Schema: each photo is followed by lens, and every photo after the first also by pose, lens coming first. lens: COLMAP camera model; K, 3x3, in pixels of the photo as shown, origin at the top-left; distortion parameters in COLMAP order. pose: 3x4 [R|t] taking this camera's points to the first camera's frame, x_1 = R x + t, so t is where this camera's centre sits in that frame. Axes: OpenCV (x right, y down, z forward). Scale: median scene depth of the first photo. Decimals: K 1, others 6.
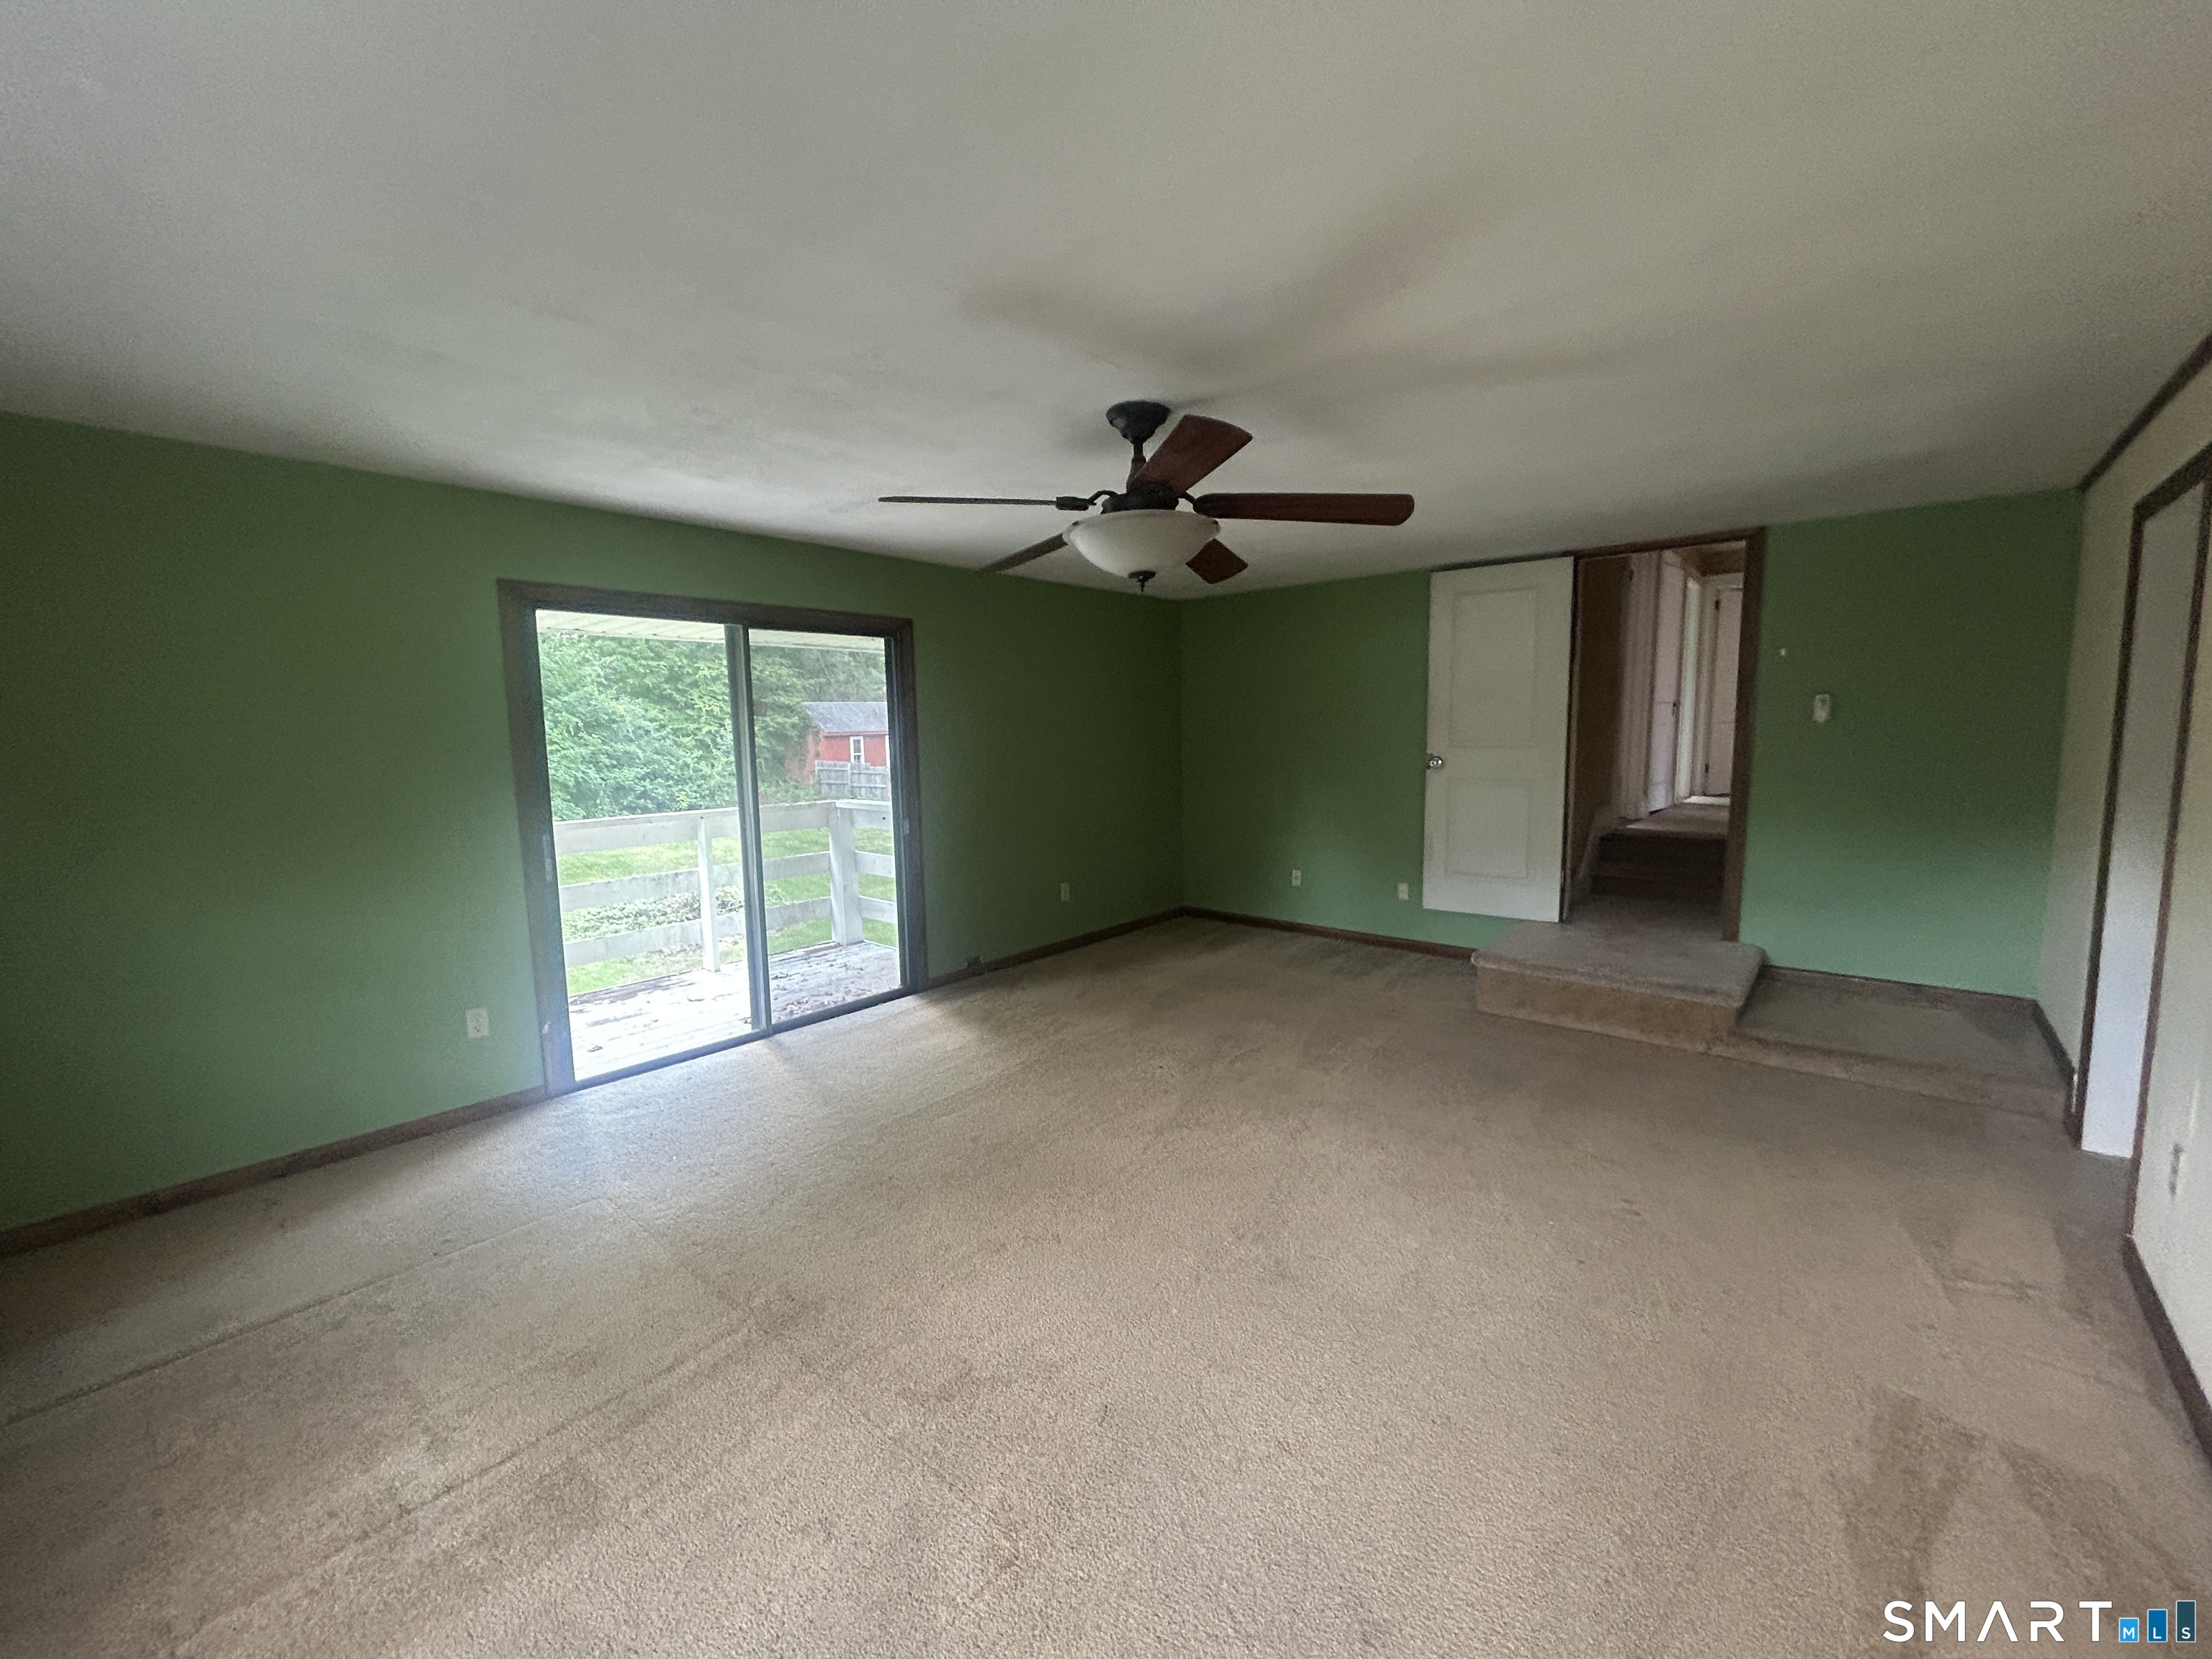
lens RADIAL K [[889.5, 0, 1108.2], [0, 889.5, 826.4], [0, 0, 1]] dist [-0.000905, 0.001077]
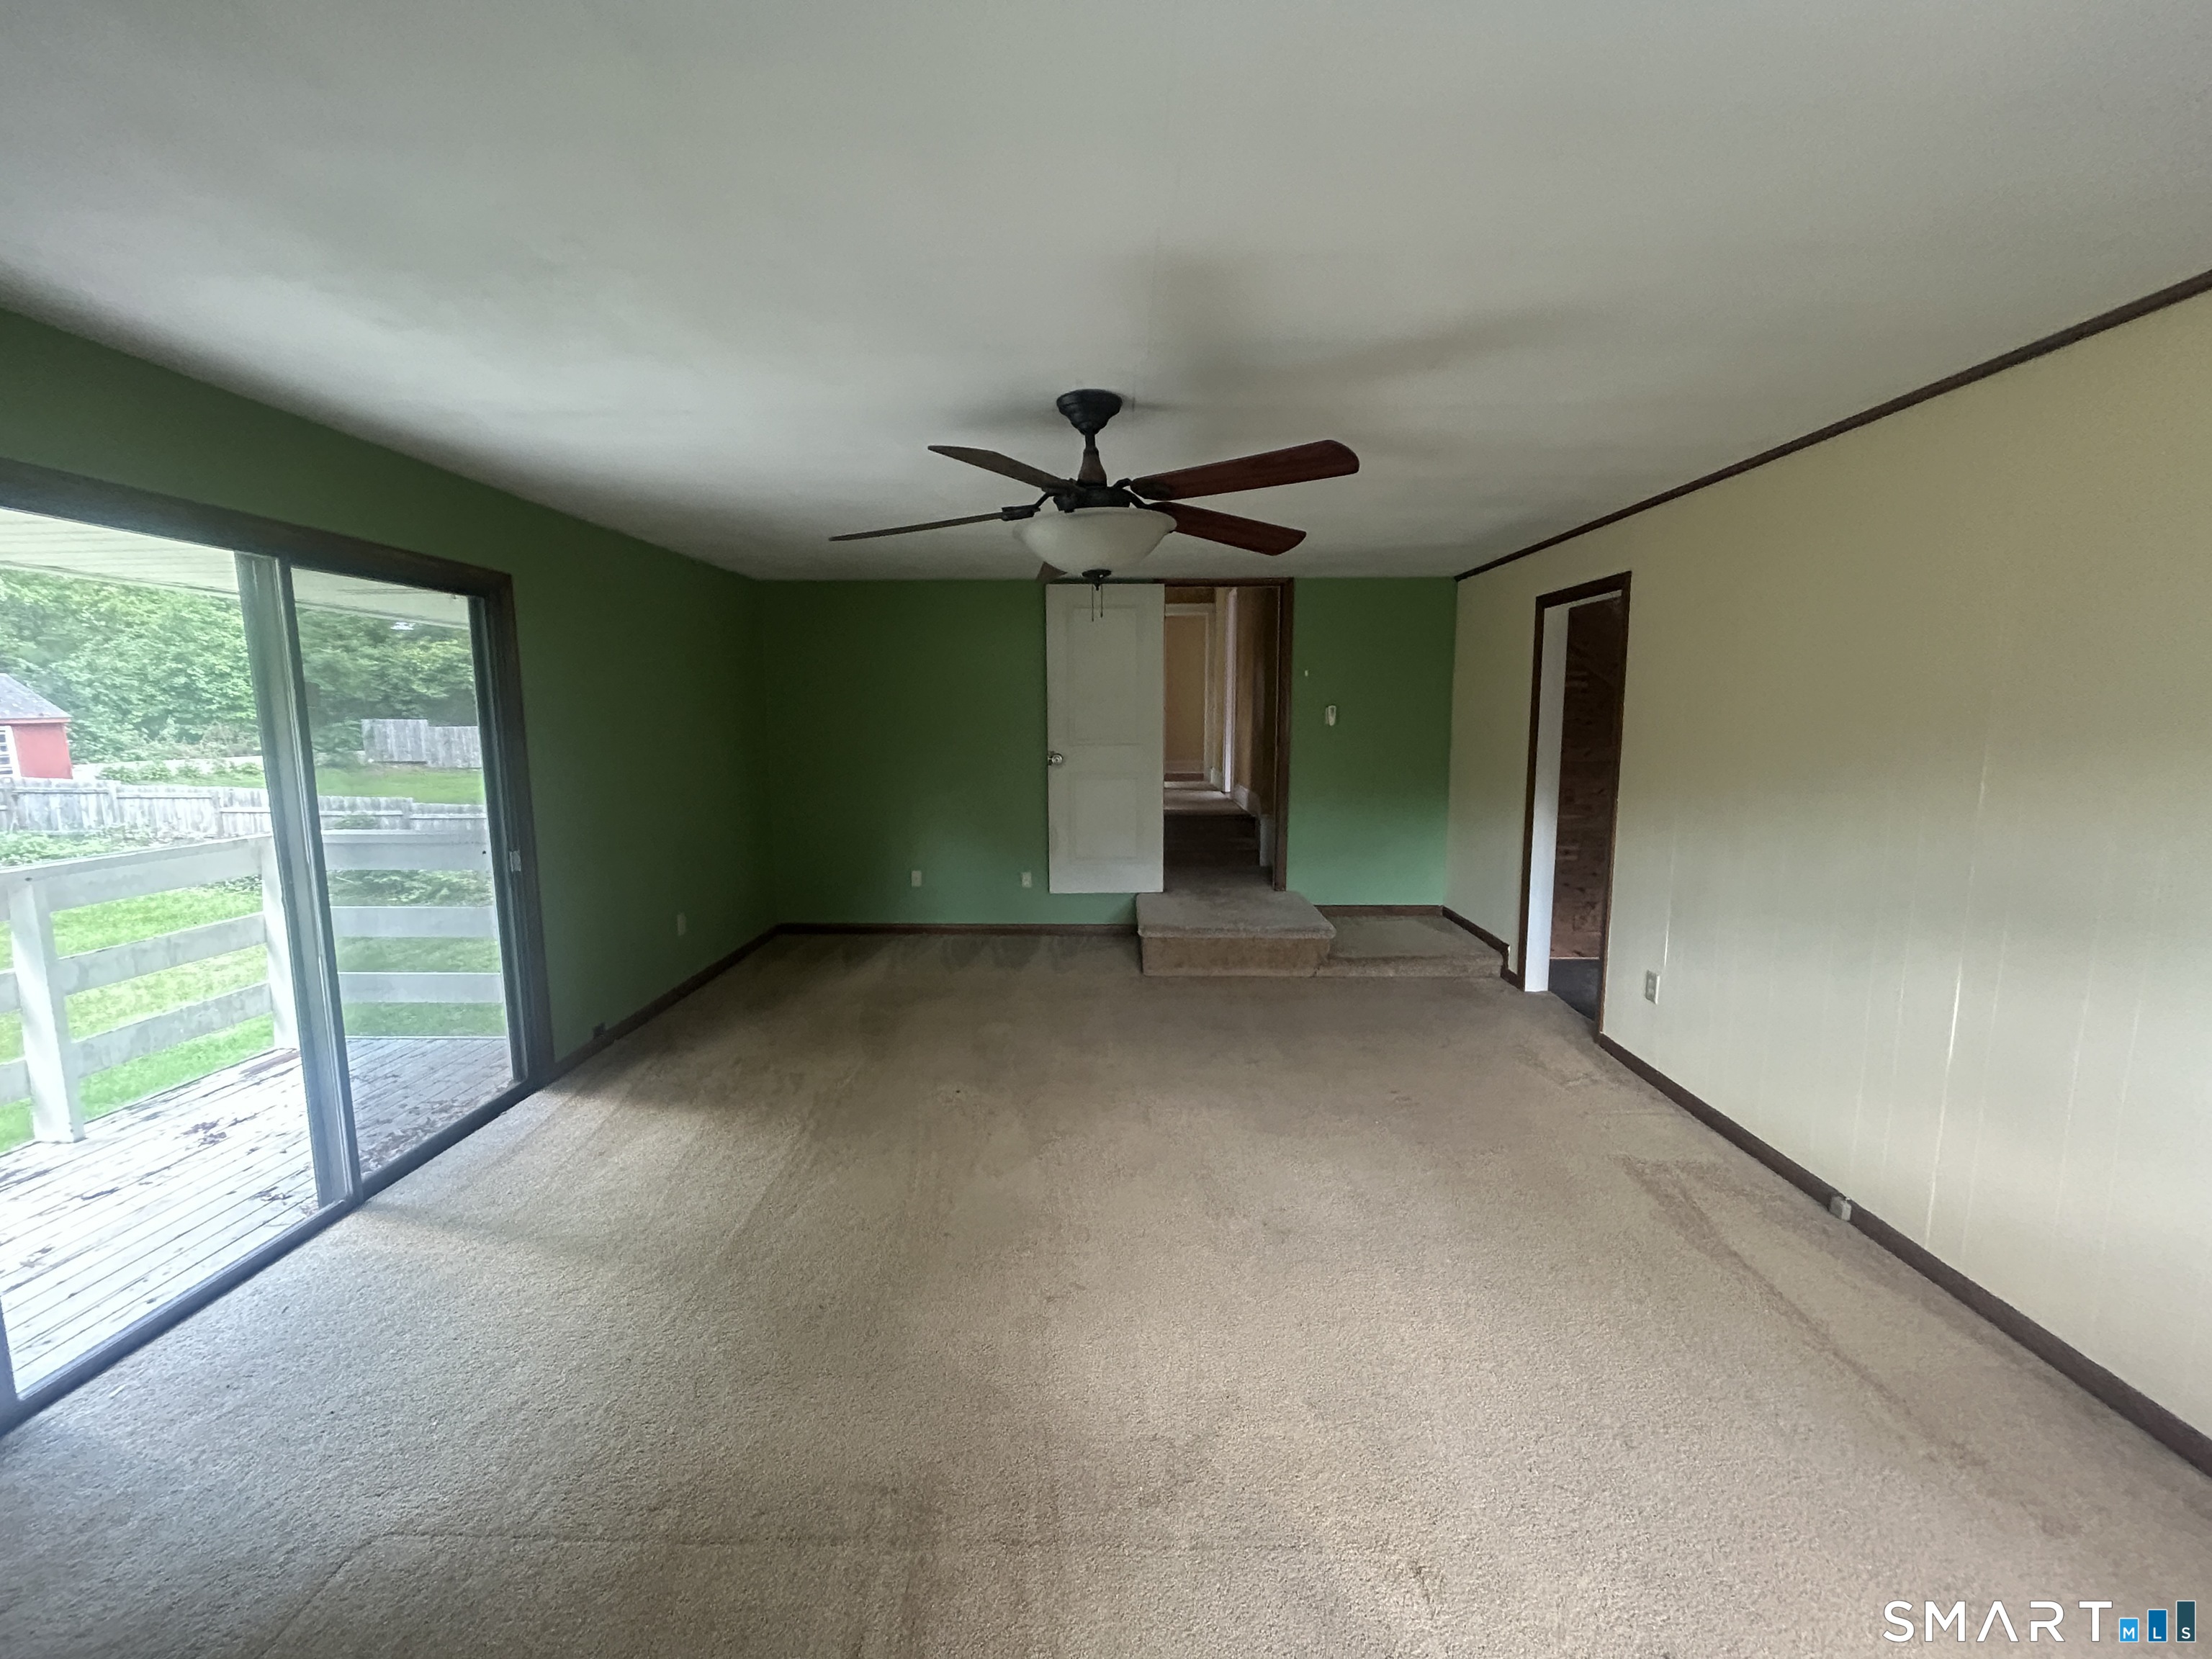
lens RADIAL K [[889.5, 0, 1100.8], [0, 889.5, 822.4], [0, 0, 1]] dist [-0.000905, 0.001077]
pose [[0.773420, -0.063929, 0.630662, -0.353920], [0.061949, 0.997762, 0.025170, -0.023189], [-0.630859, 0.019602, 0.775650, 0.156167]]
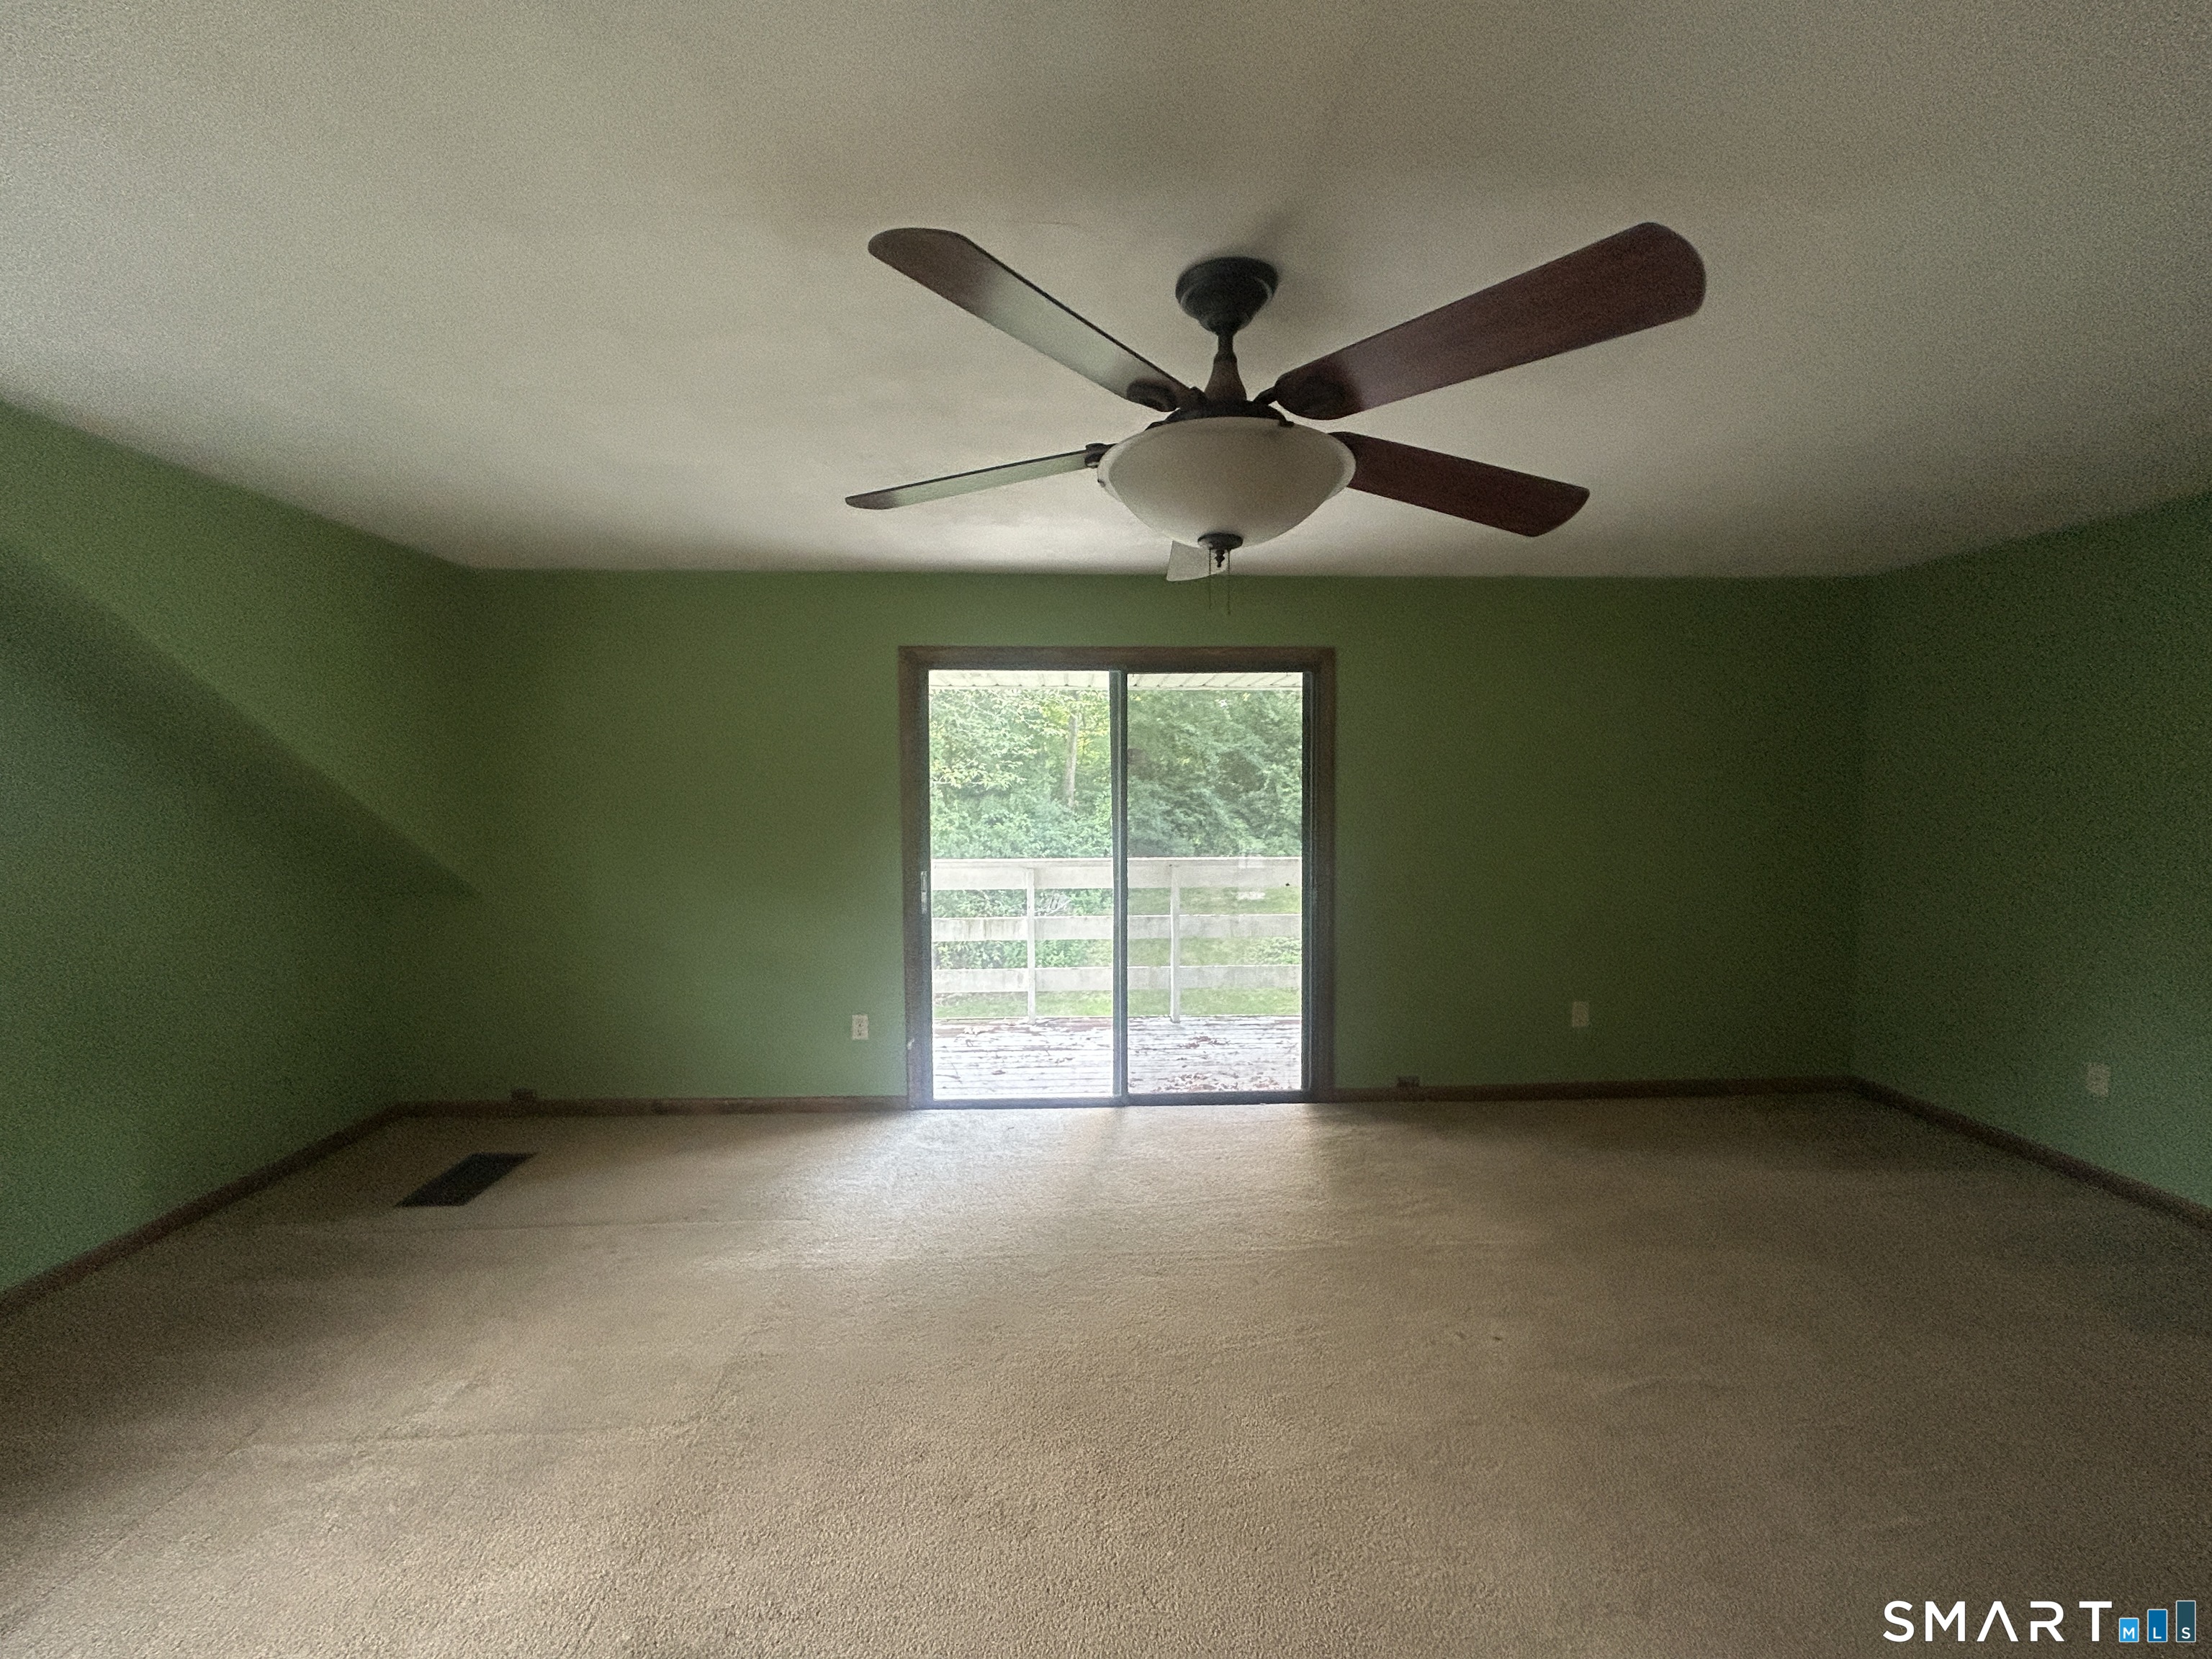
lens RADIAL K [[889.5, 0, 1093.9], [0, 889.5, 834.9], [0, 0, 1]] dist [-0.000905, 0.001077]
pose [[0.683743, 0.058909, -0.727342, 0.260559], [-0.088781, 0.996047, -0.002787, -0.042838], [0.724302, 0.066480, 0.686270, 0.316171]]
